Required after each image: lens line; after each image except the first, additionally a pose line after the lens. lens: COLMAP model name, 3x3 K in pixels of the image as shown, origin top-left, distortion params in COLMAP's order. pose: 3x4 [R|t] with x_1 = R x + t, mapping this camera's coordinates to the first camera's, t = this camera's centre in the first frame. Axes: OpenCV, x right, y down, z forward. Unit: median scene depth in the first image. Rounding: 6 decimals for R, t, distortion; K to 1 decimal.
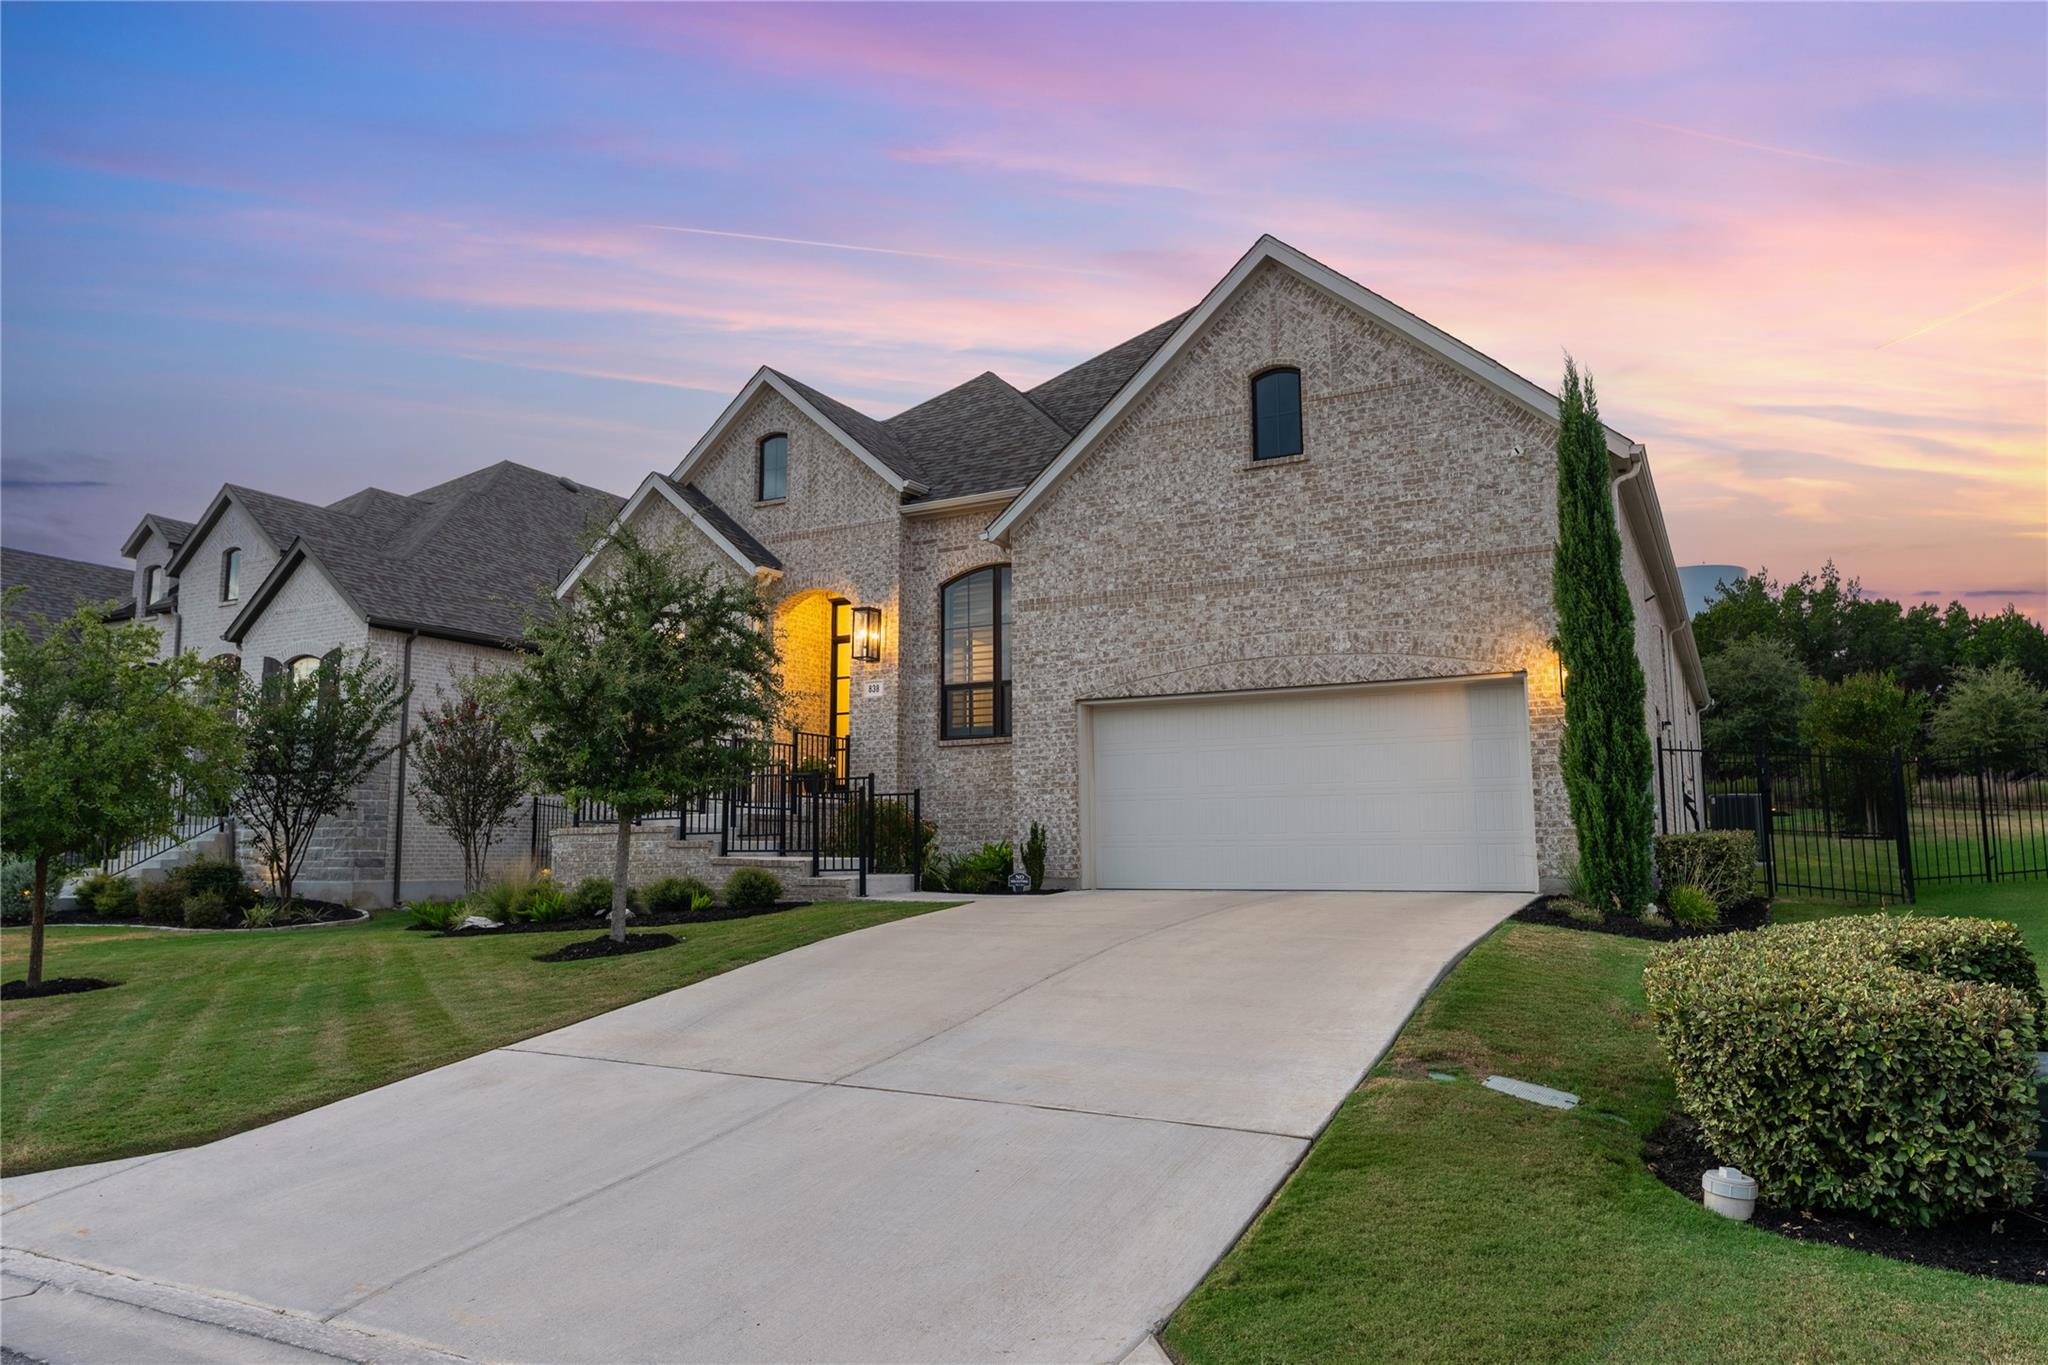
lens RADIAL K [[1414.7, 0, 1023.2], [0, 1414.7, 685.5], [0, 0, 1]] dist [0.001583, 0.000243]
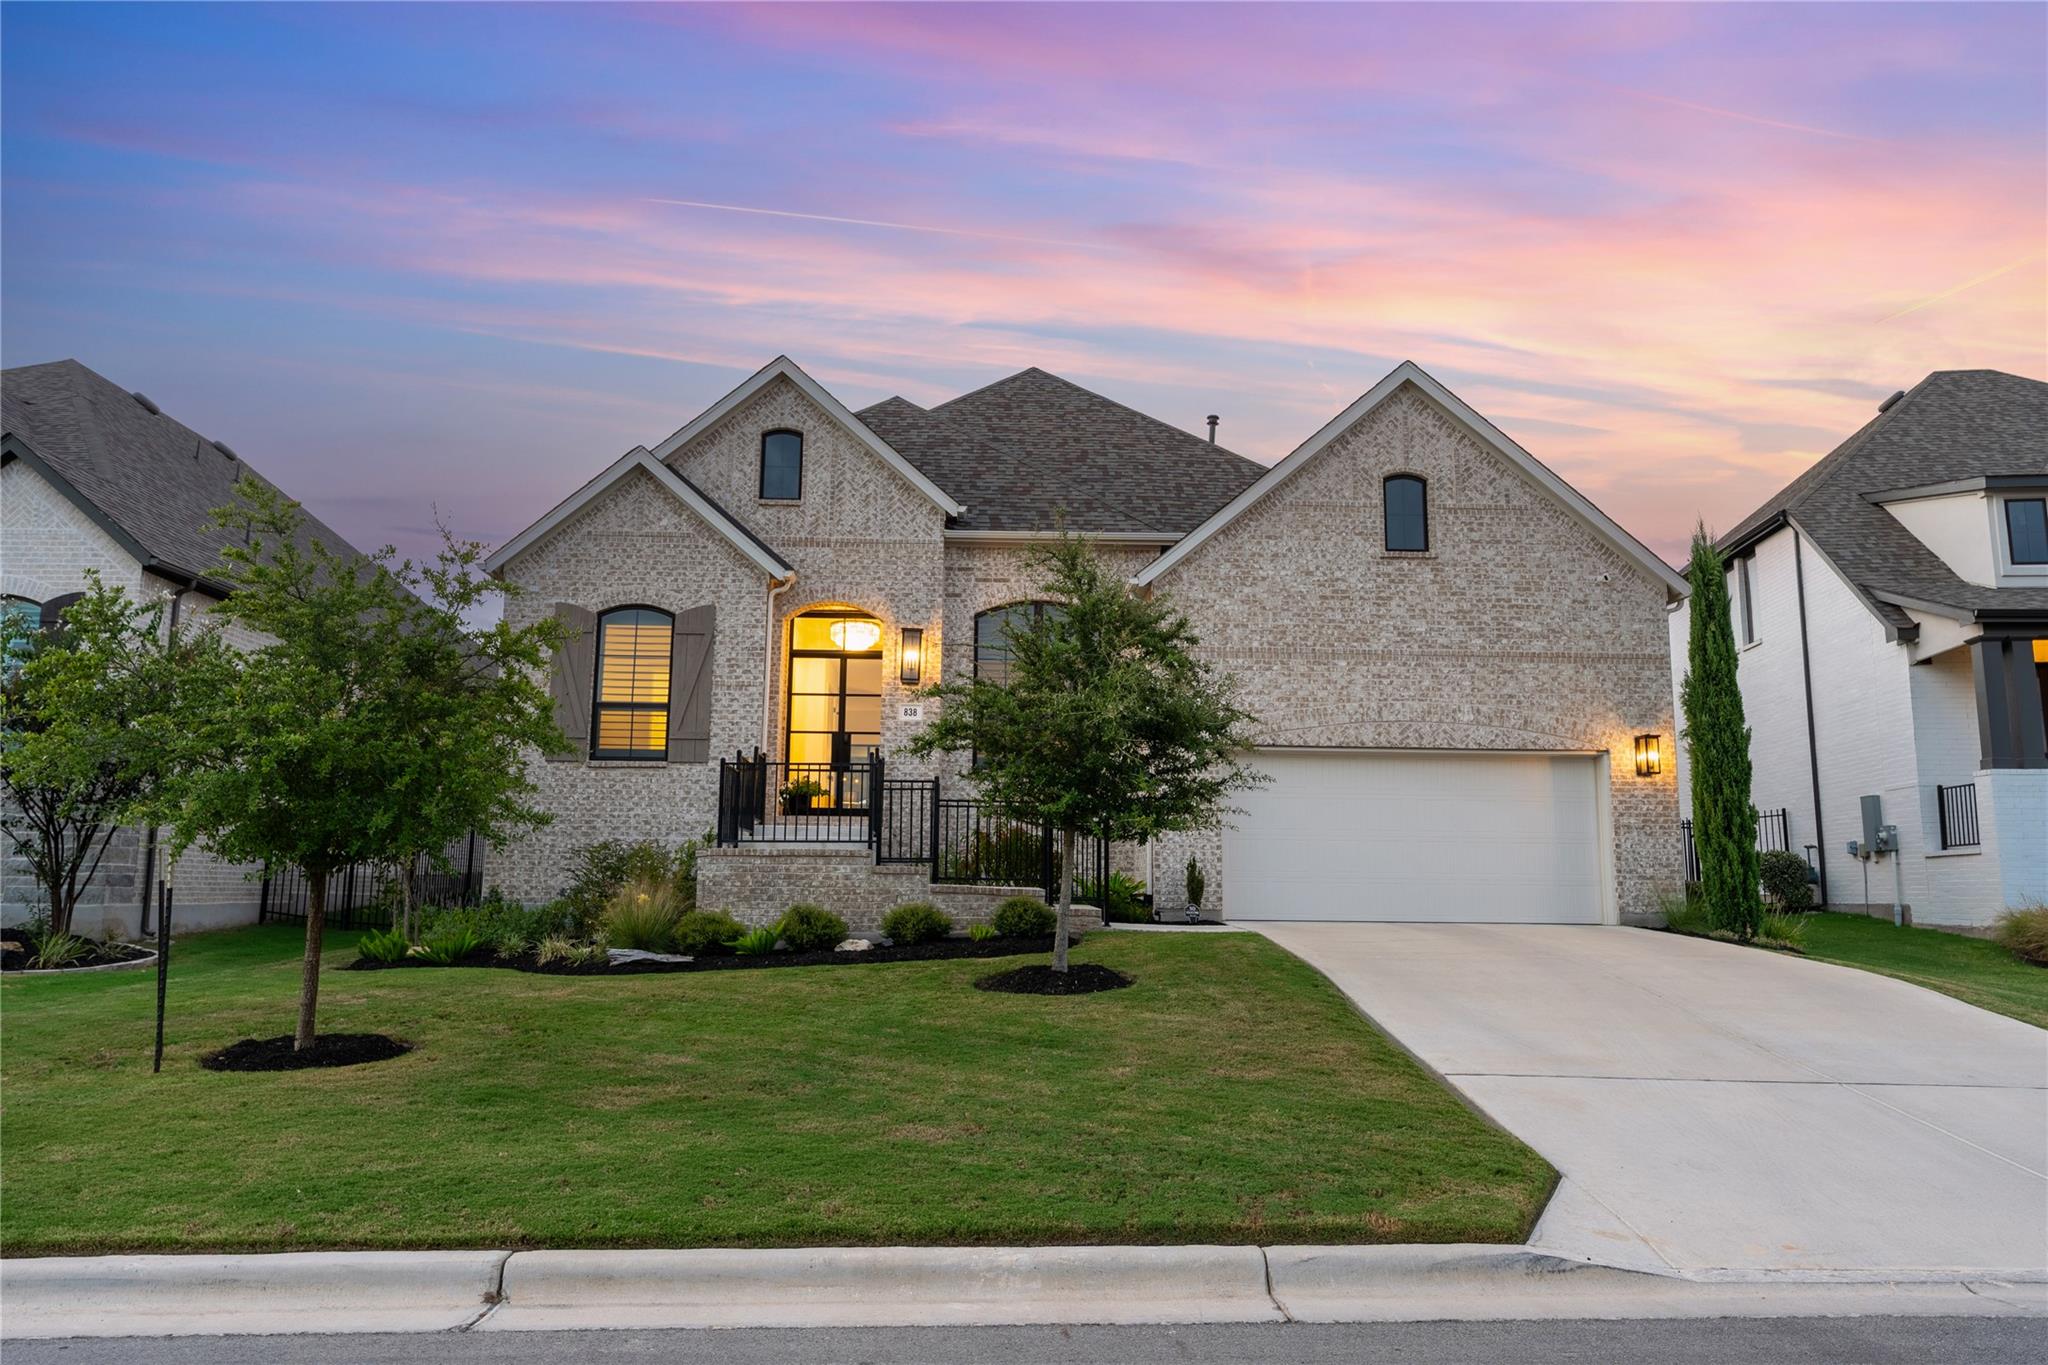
lens RADIAL K [[1414.7, 0, 1023.4], [0, 1414.7, 679.9], [0, 0, 1]] dist [0.001583, 0.000243]
pose [[0.855000, 0.091018, 0.510579, -0.678719], [-0.078277, 0.995849, -0.046443, 0.024282], [-0.512687, -0.000258, 0.858576, 0.157039]]
